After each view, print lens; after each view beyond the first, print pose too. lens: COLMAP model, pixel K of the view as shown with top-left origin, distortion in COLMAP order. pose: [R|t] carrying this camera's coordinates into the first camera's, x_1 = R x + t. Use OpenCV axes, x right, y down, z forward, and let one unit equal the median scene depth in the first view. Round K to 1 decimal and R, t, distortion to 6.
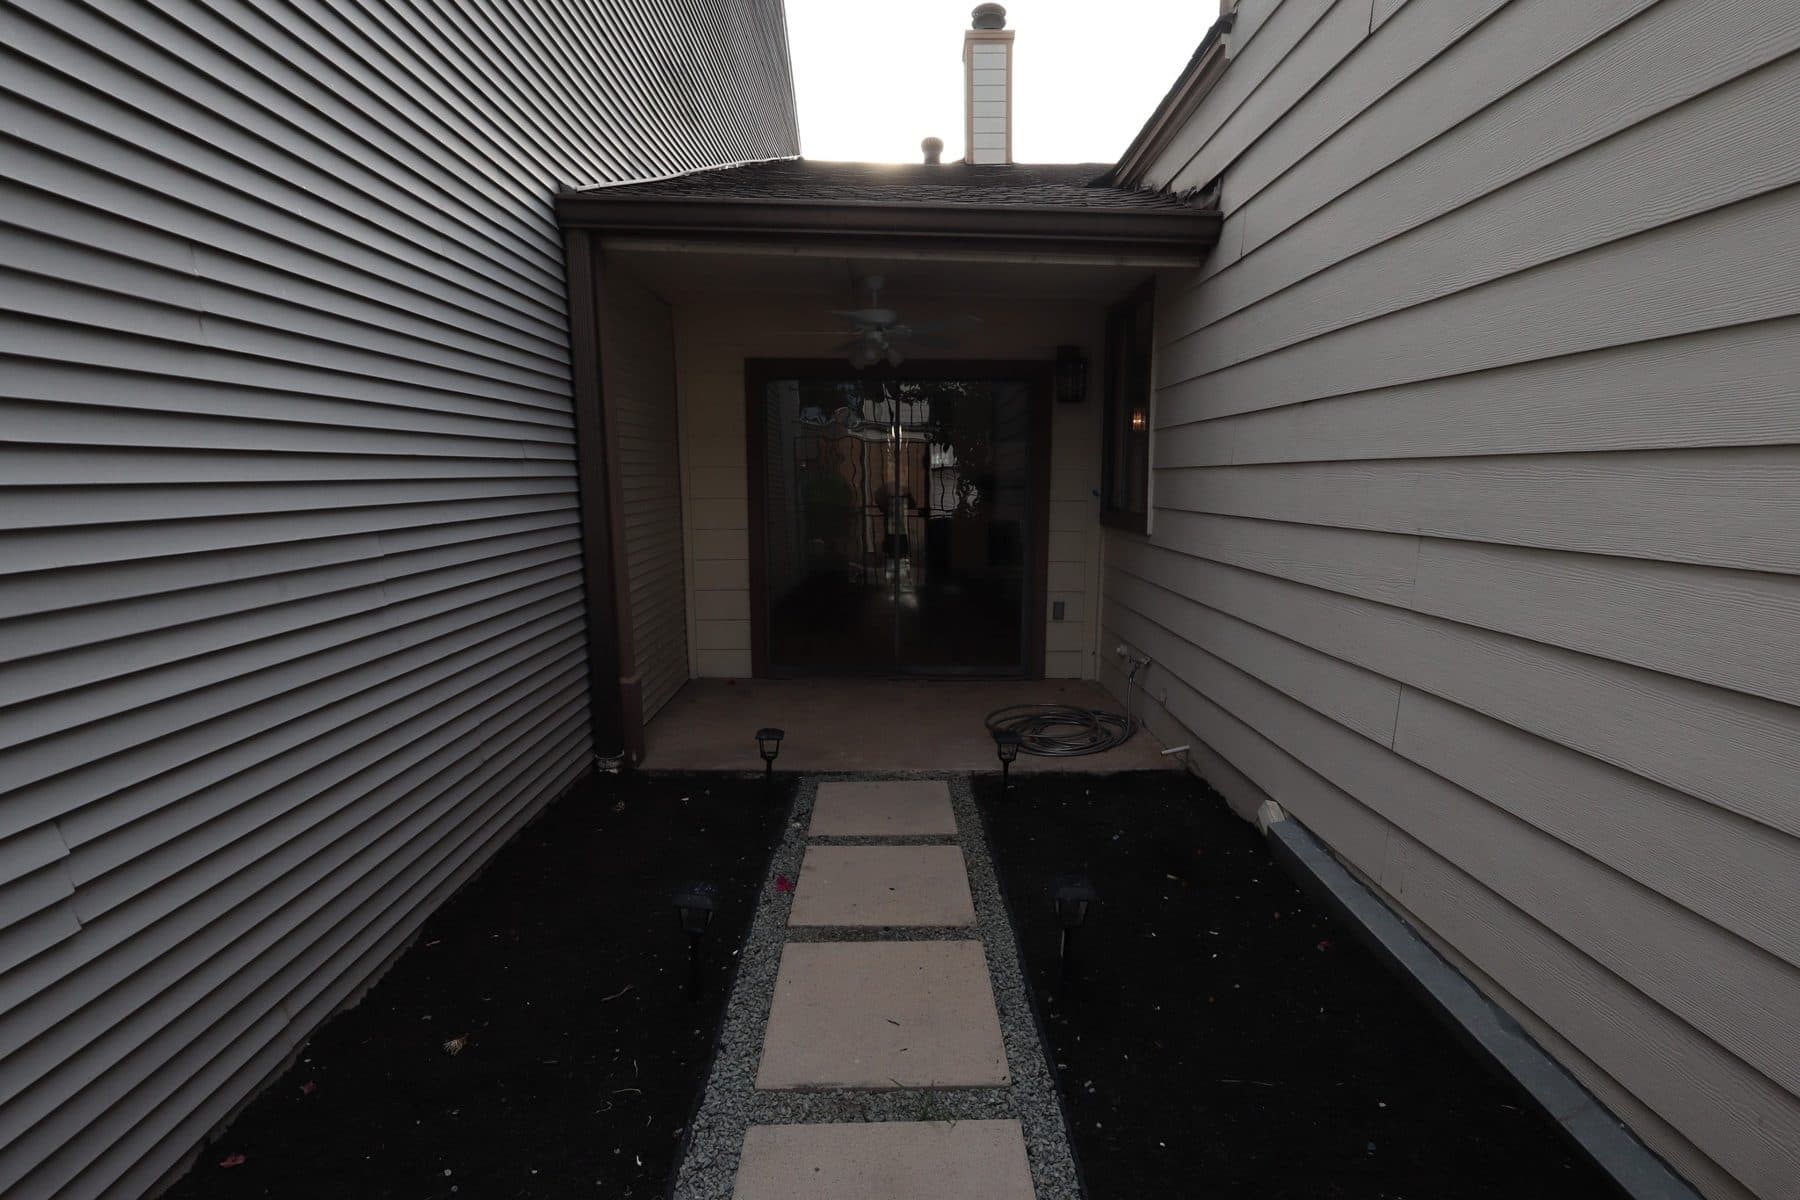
lens RADIAL K [[818.2, 0, 906.7], [0, 818.2, 594.8], [0, 0, 1]] dist [-0.004593, -0.000614]
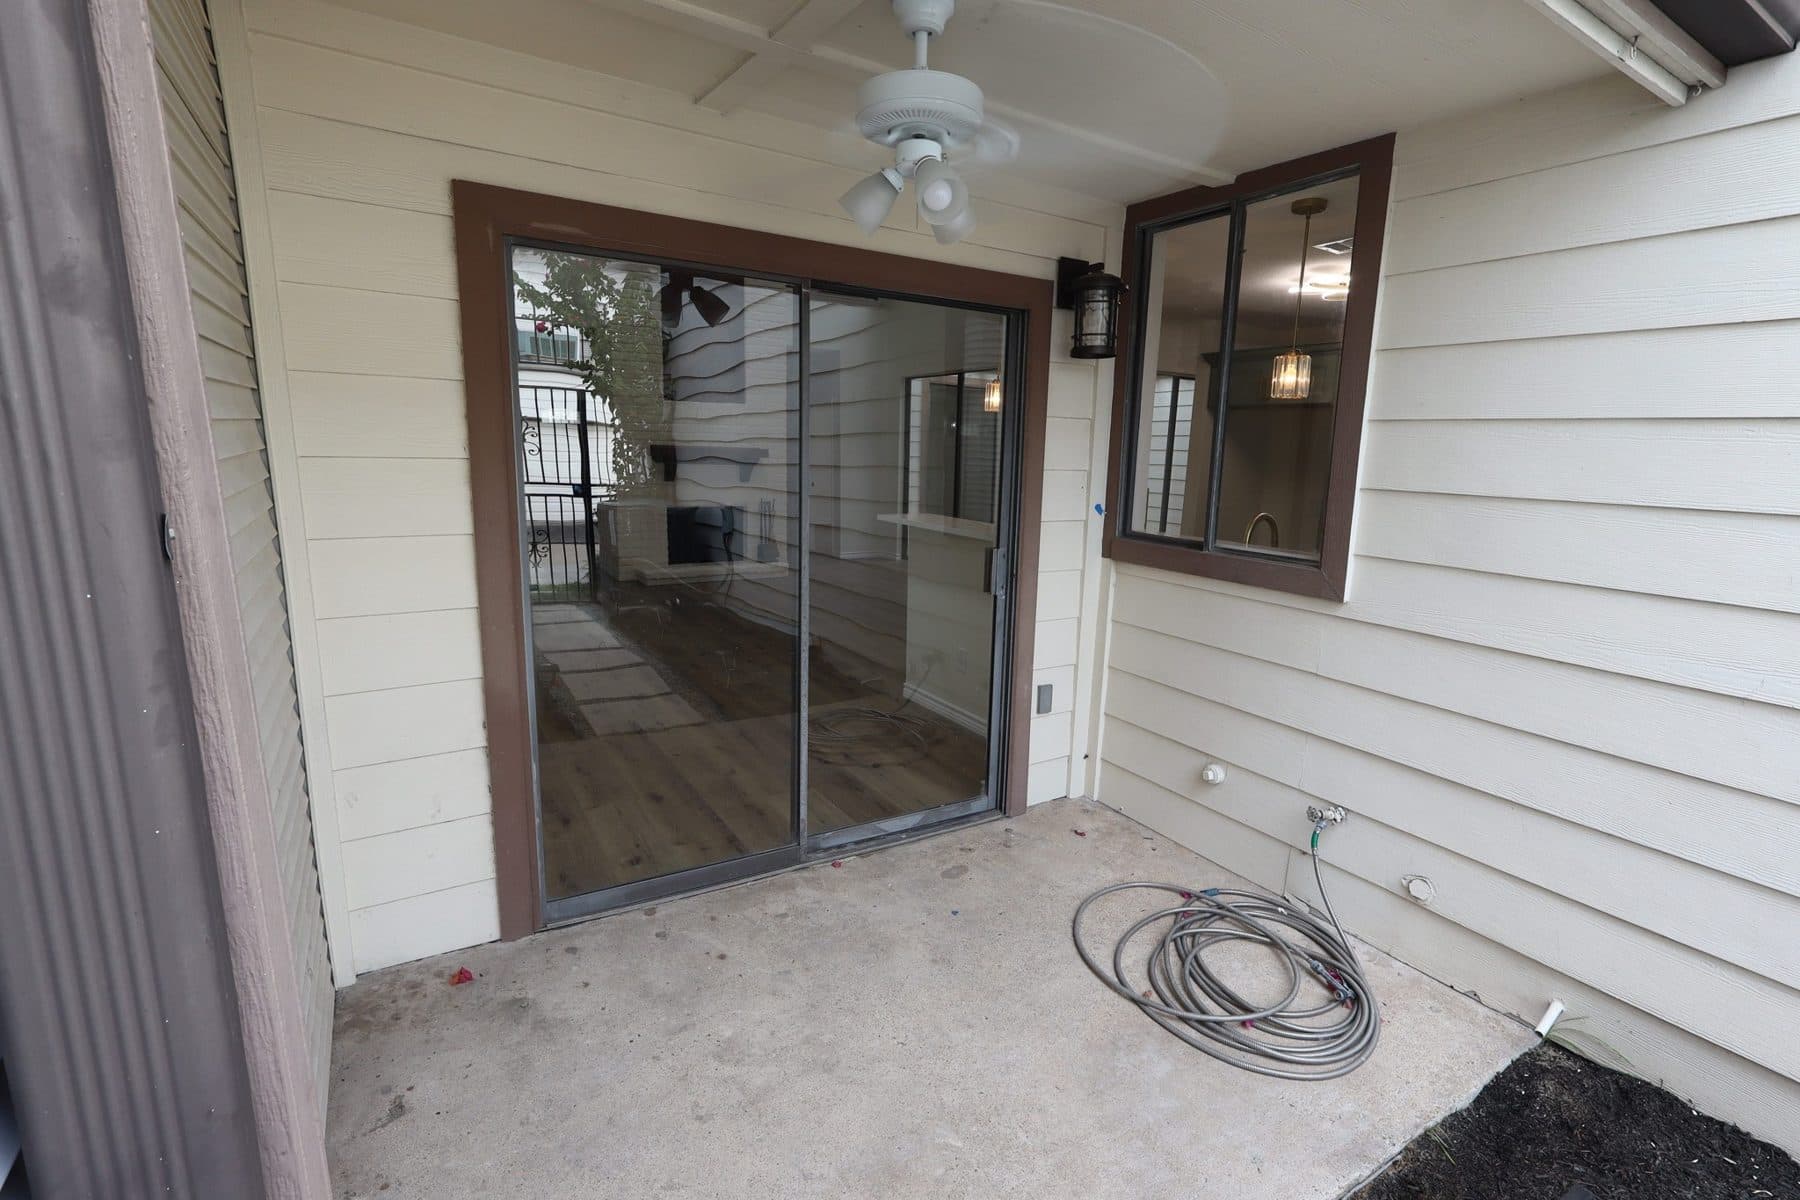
lens RADIAL K [[818.2, 0, 900.4], [0, 818.2, 603.1], [0, 0, 1]] dist [-0.004593, -0.000614]
pose [[0.862240, -0.073474, 0.501143, -0.216263], [0.038914, 0.996108, 0.079088, -0.106939], [-0.505003, -0.048691, 0.861743, 0.538301]]
